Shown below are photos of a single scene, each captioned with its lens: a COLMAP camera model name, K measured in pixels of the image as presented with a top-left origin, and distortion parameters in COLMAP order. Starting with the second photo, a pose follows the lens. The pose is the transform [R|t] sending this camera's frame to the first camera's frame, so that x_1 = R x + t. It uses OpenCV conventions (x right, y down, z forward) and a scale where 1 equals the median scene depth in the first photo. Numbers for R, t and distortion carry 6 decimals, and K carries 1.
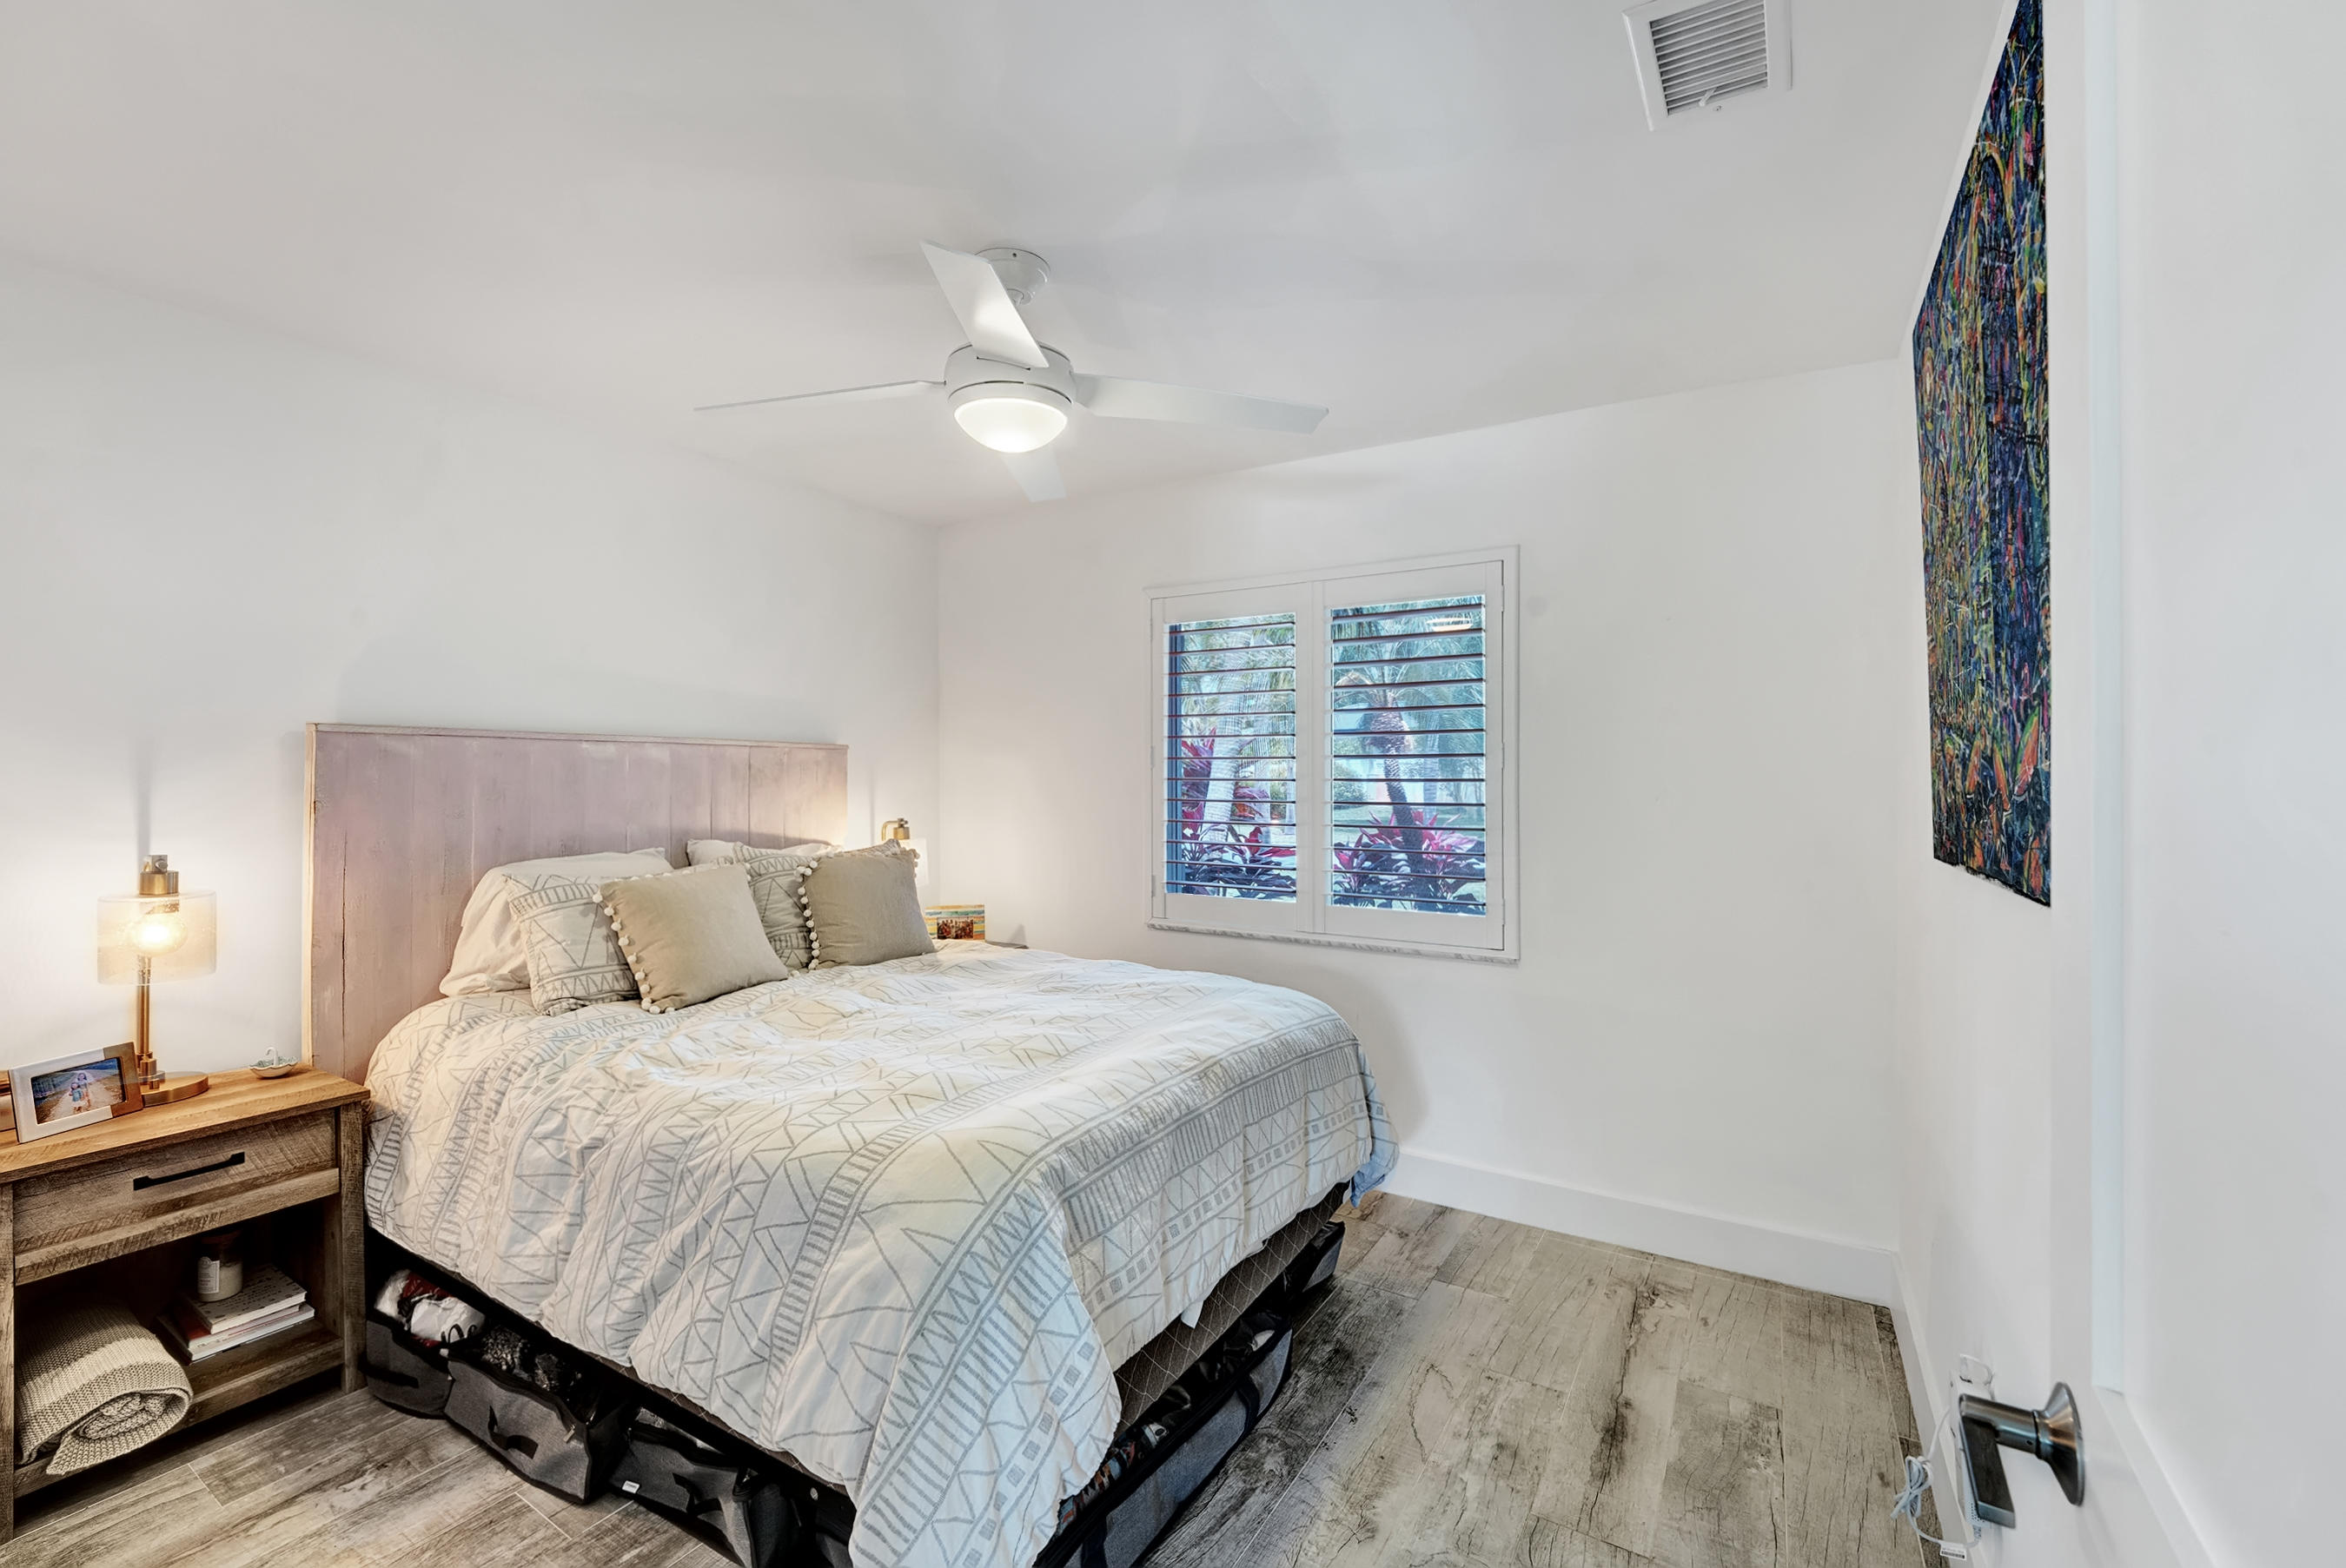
lens RADIAL K [[1005.6, 0, 1170.0], [0, 1005.6, 773.0], [0, 0, 1]] dist [-0.002508, -0.000327]
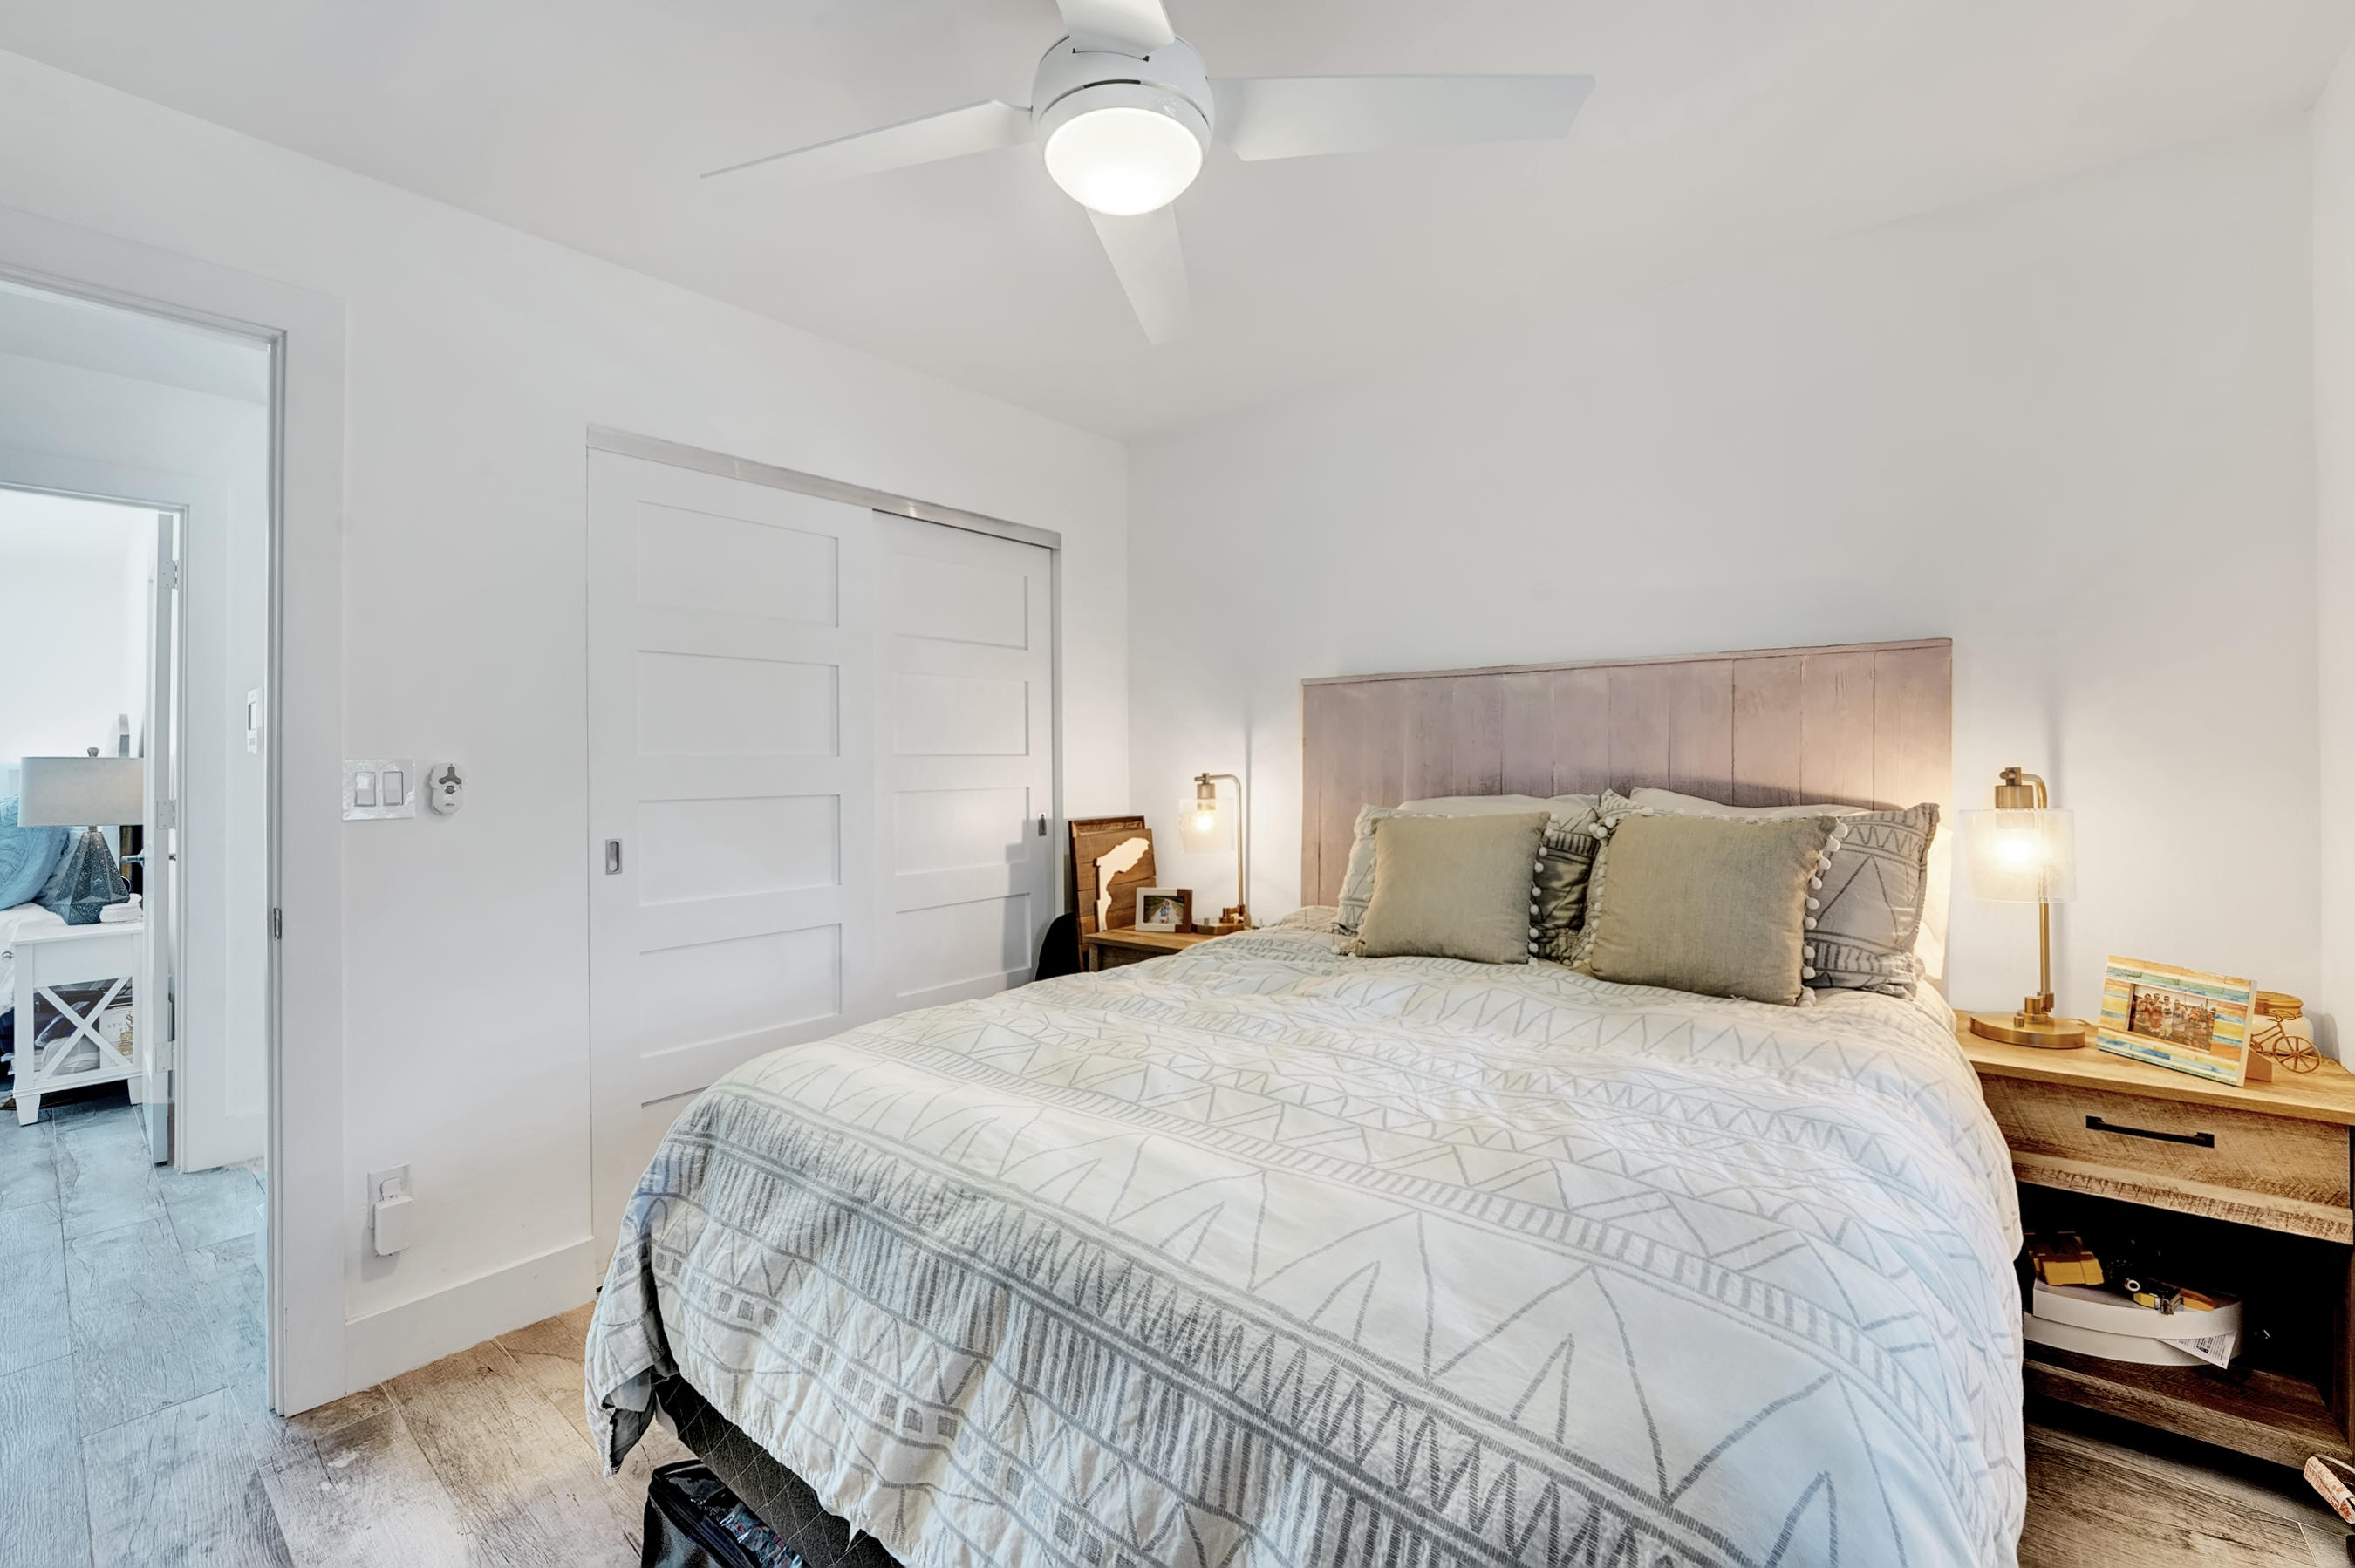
lens RADIAL K [[1009.5, 0, 1174.5], [0, 1009.5, 773.0], [0, 0, 1]] dist [-0.002508, -0.000327]
pose [[-0.099619, 0.018966, -0.994845, 0.380021], [0.020378, 0.999648, 0.017017, 0.037671], [0.994817, -0.018578, -0.099970, 0.768637]]
